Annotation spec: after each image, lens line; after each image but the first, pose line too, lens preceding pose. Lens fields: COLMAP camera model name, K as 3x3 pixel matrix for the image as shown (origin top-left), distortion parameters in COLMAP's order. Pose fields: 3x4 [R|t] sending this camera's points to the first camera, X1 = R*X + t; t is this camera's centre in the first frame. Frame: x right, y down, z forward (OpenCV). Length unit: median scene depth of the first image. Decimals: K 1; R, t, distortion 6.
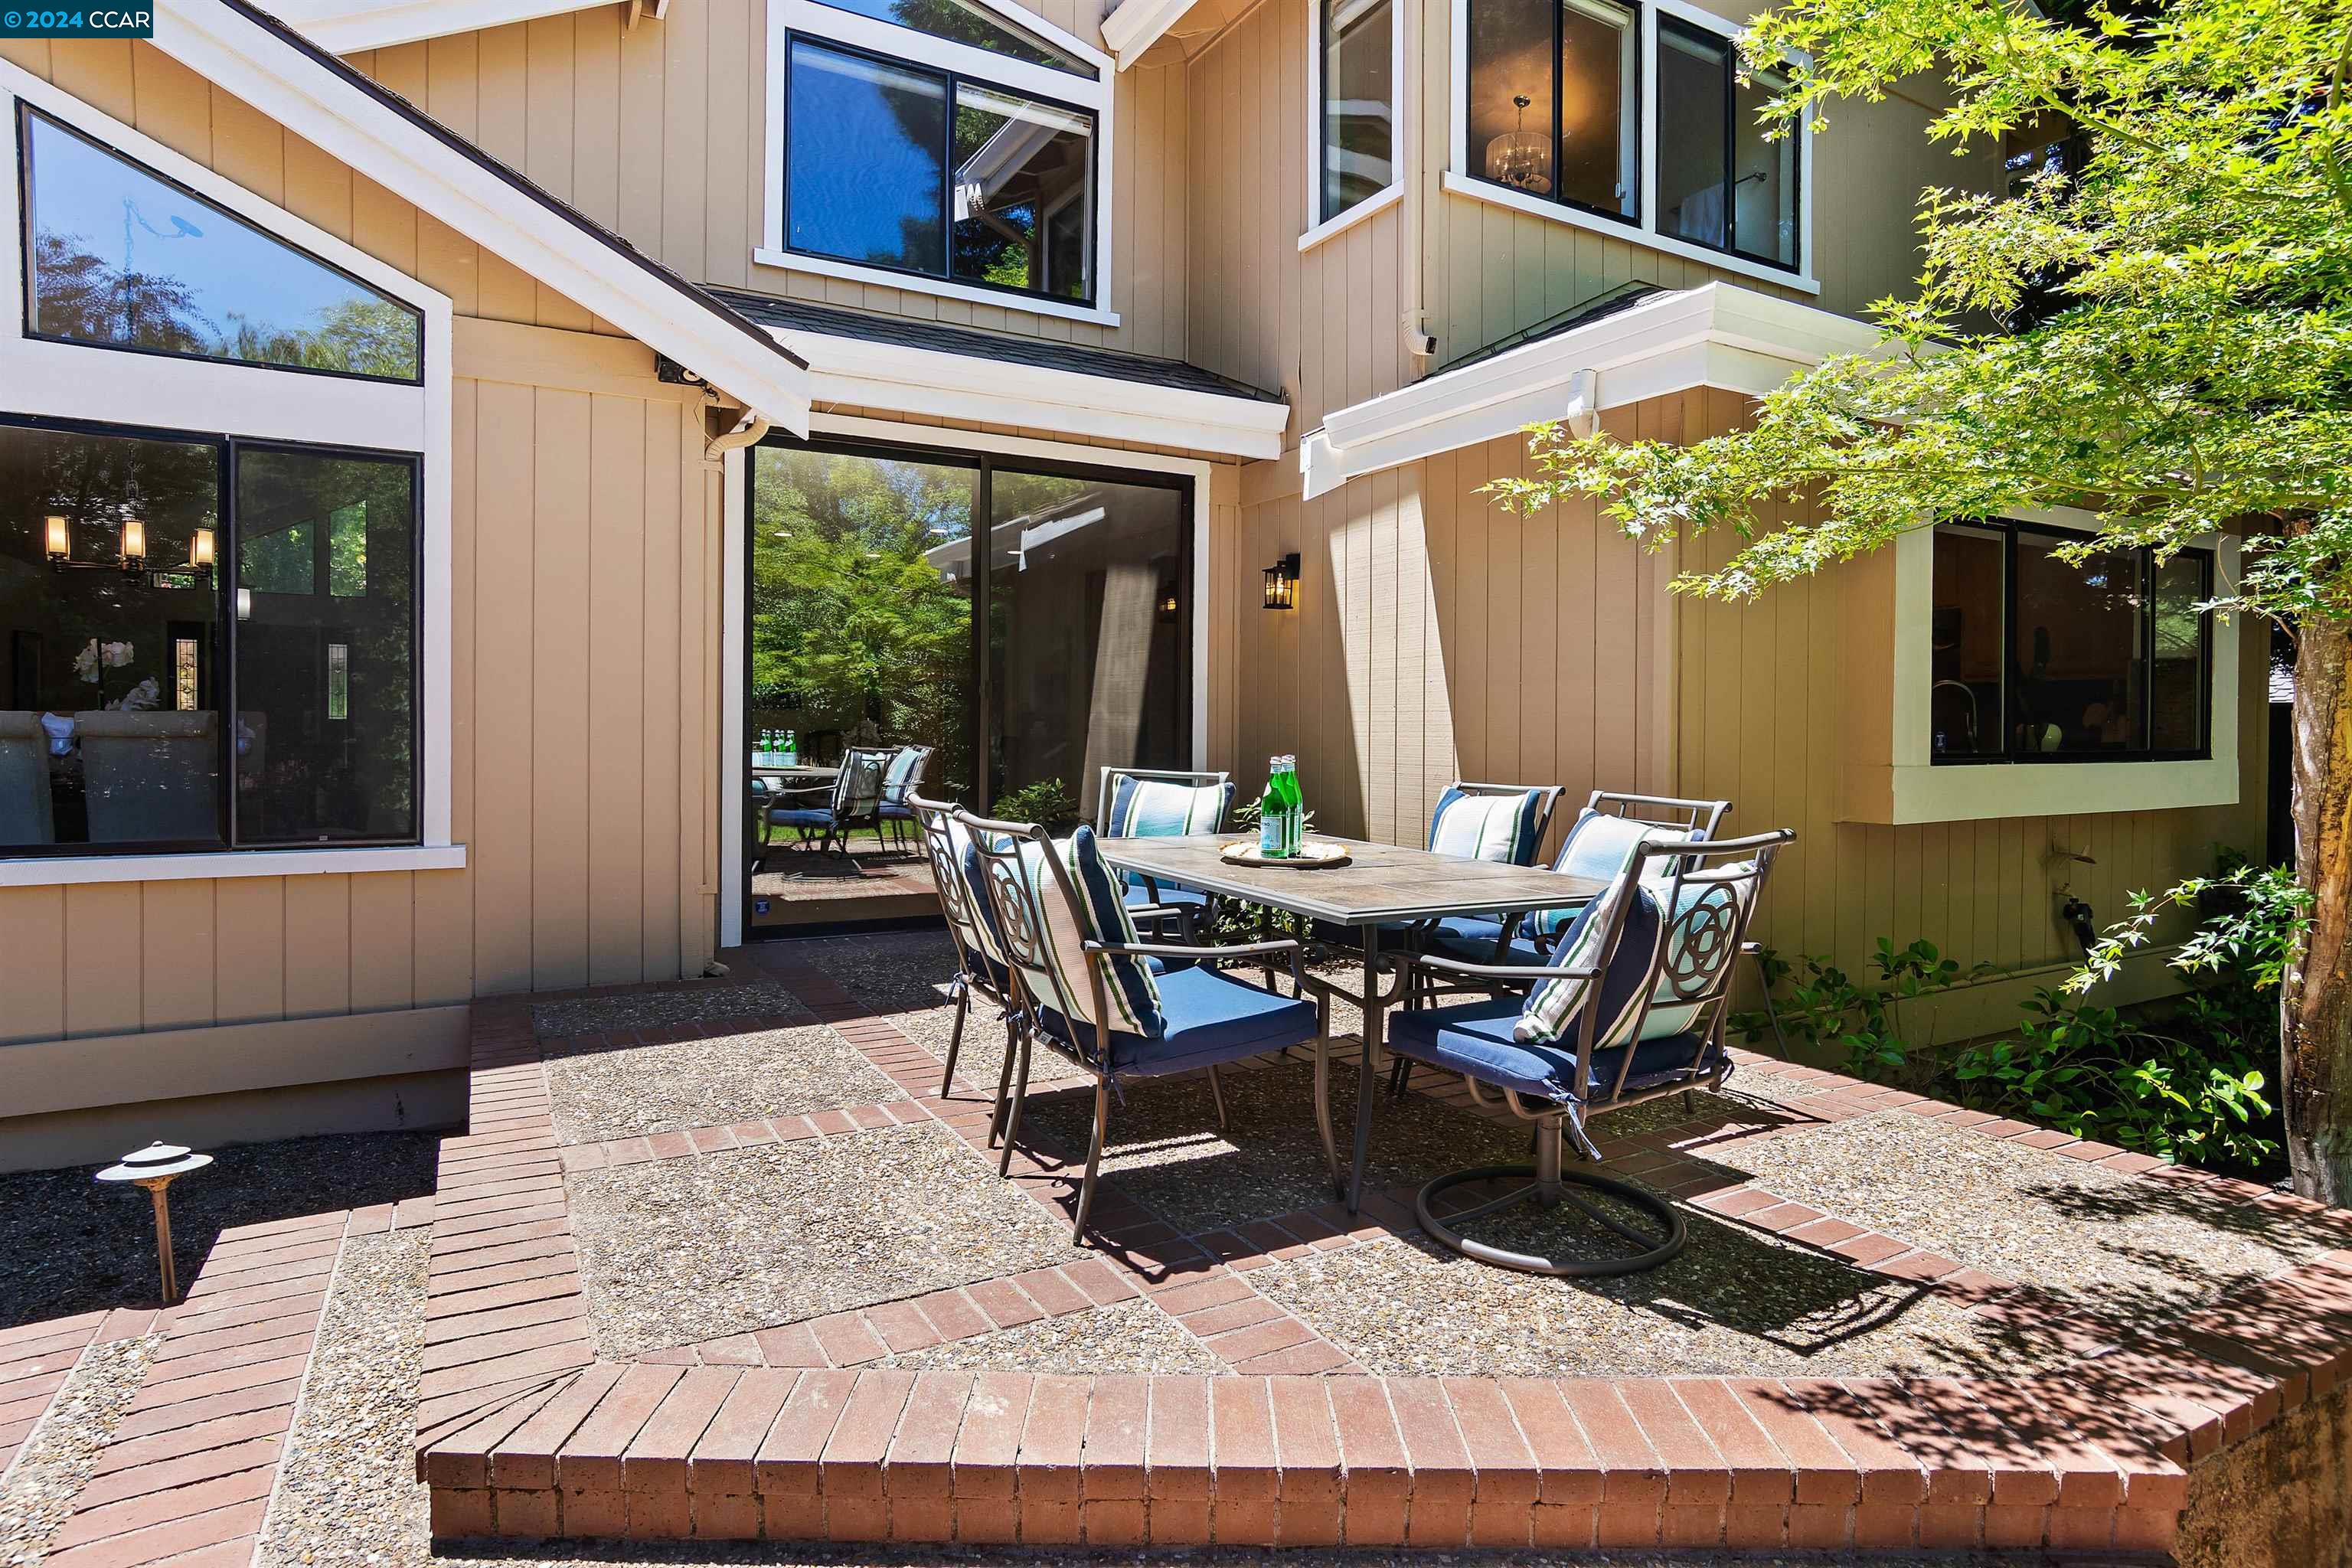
lens RADIAL K [[1224.4, 0, 1153.4], [0, 1224.4, 734.3], [0, 0, 1]] dist [-0.018532, 0.000158]
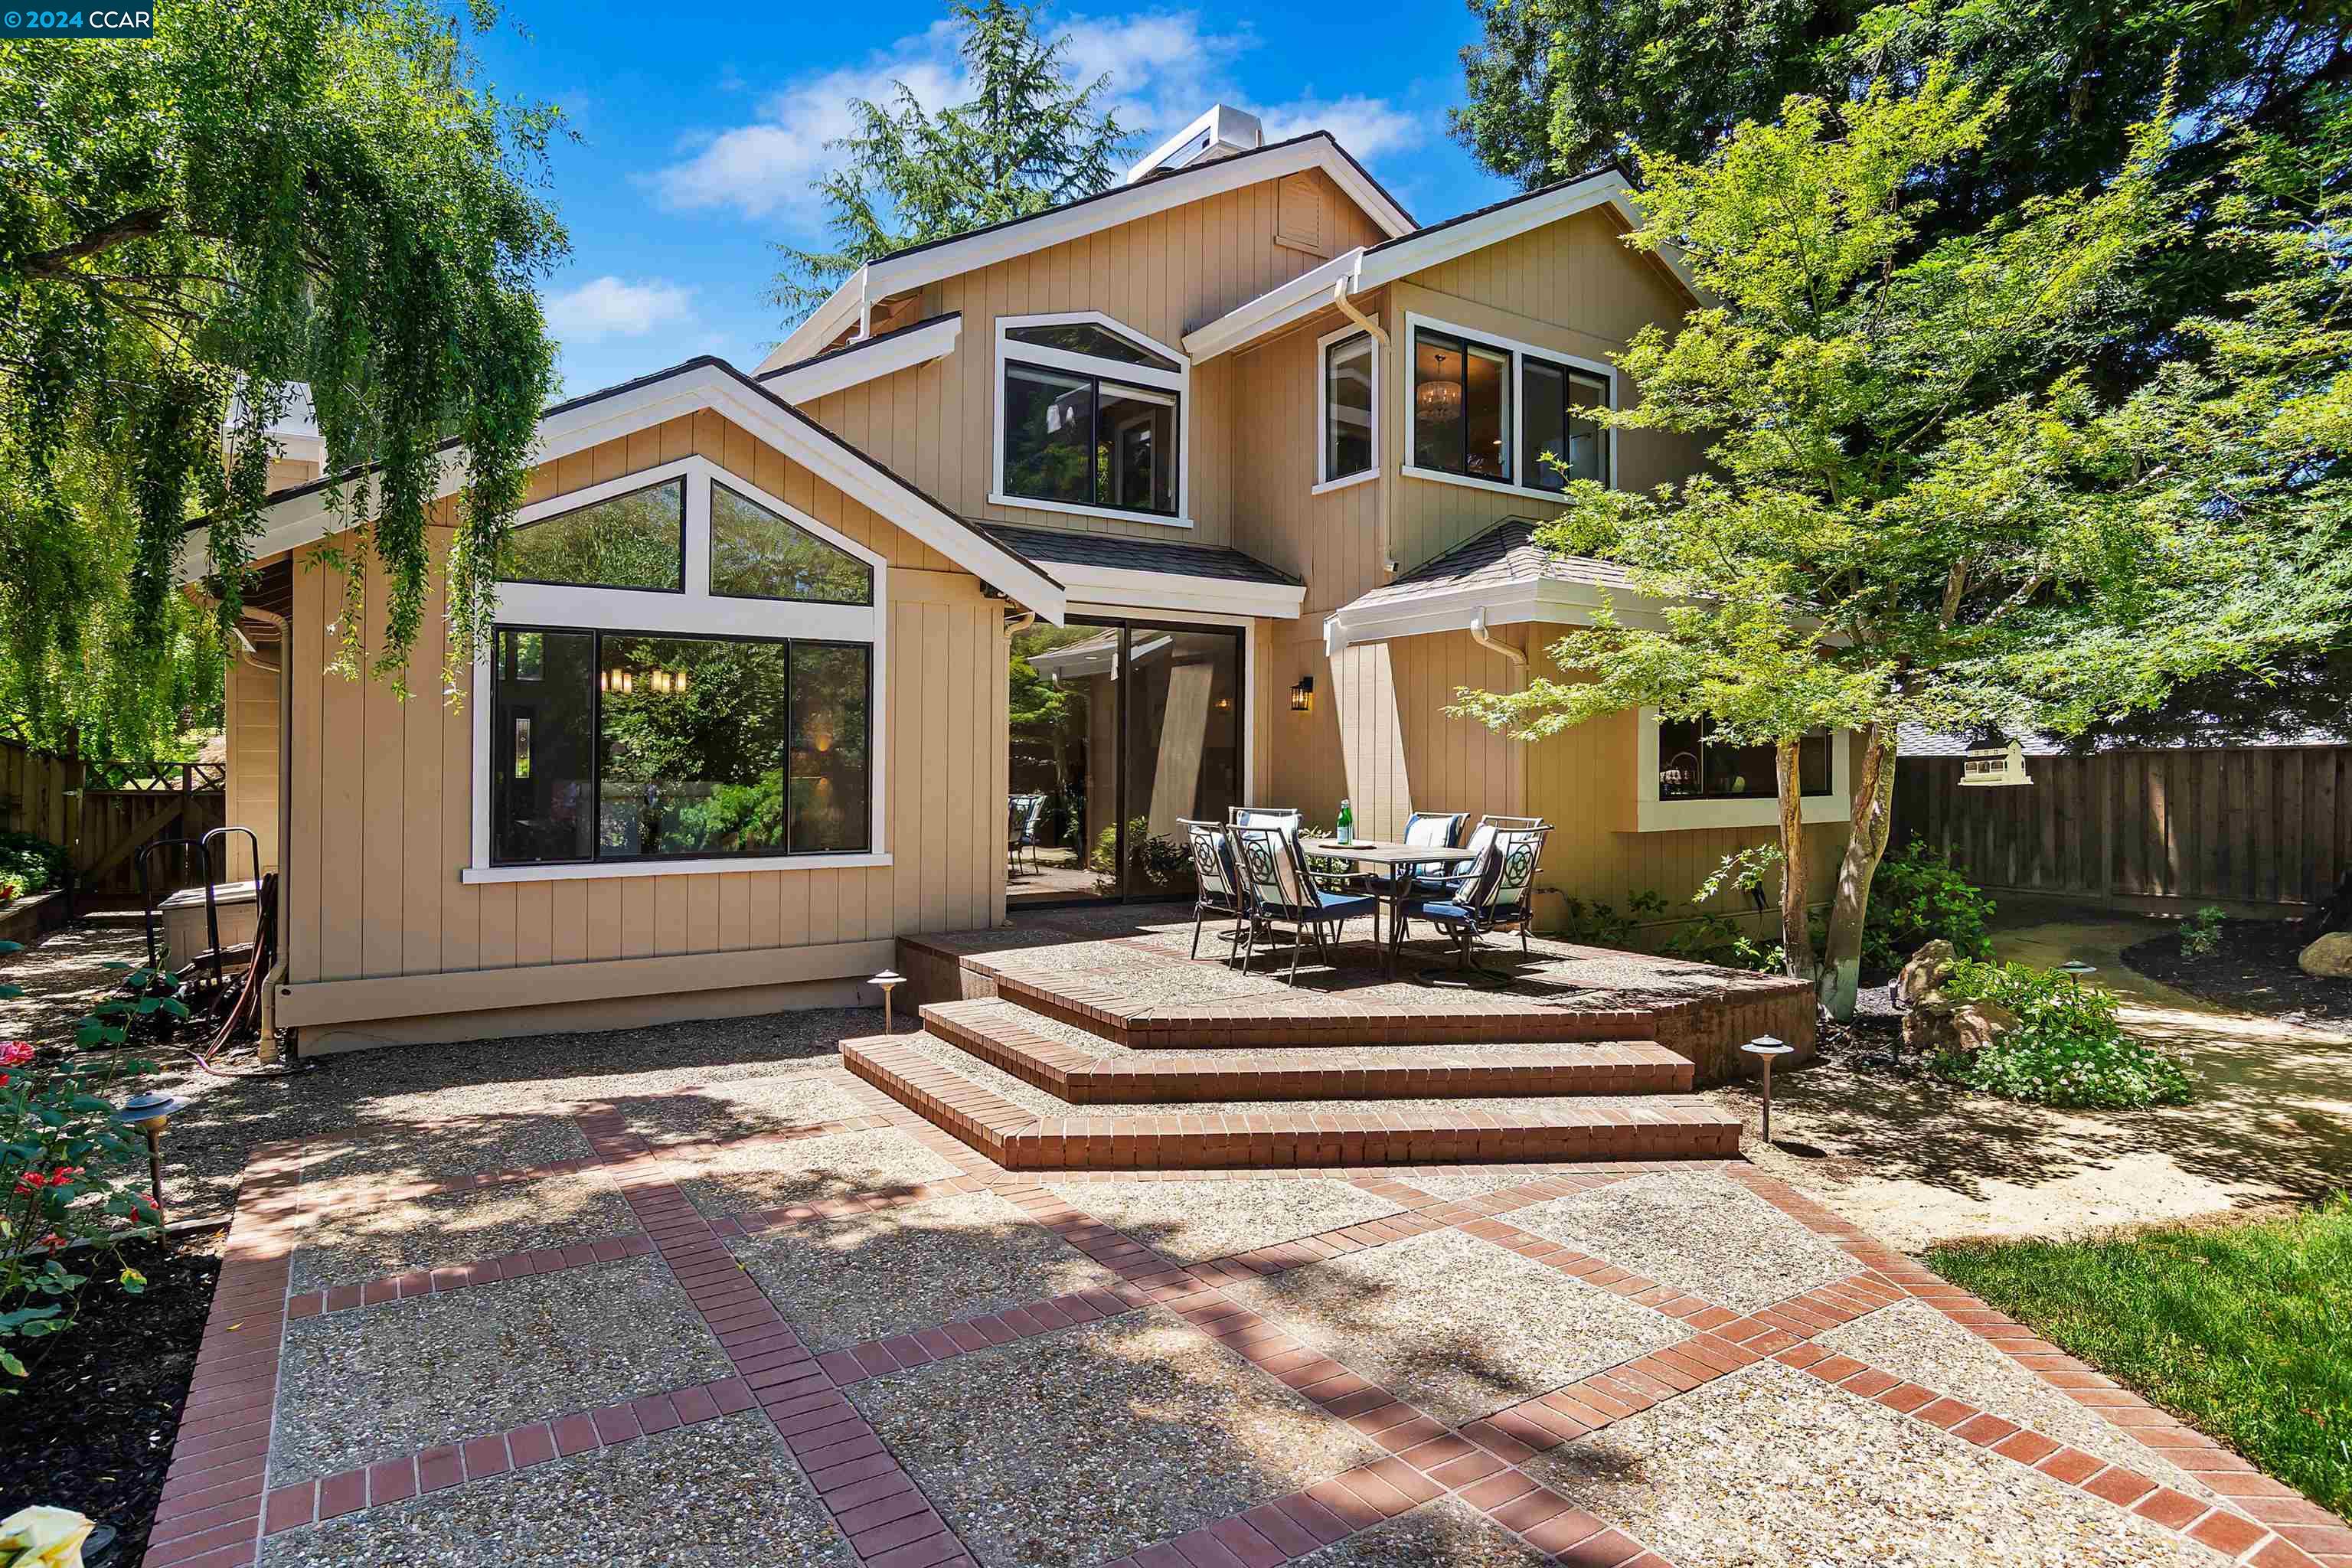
lens RADIAL K [[1236.1, 0, 1176.0], [0, 1236.1, 784.0], [0, 0, 1]] dist [-0.002978, -0.000622]
pose [[0.995845, -0.008700, 0.090652, -0.270697], [0.008177, 0.999948, 0.006134, -0.018585], [-0.090701, -0.005367, 0.995864, -0.805974]]
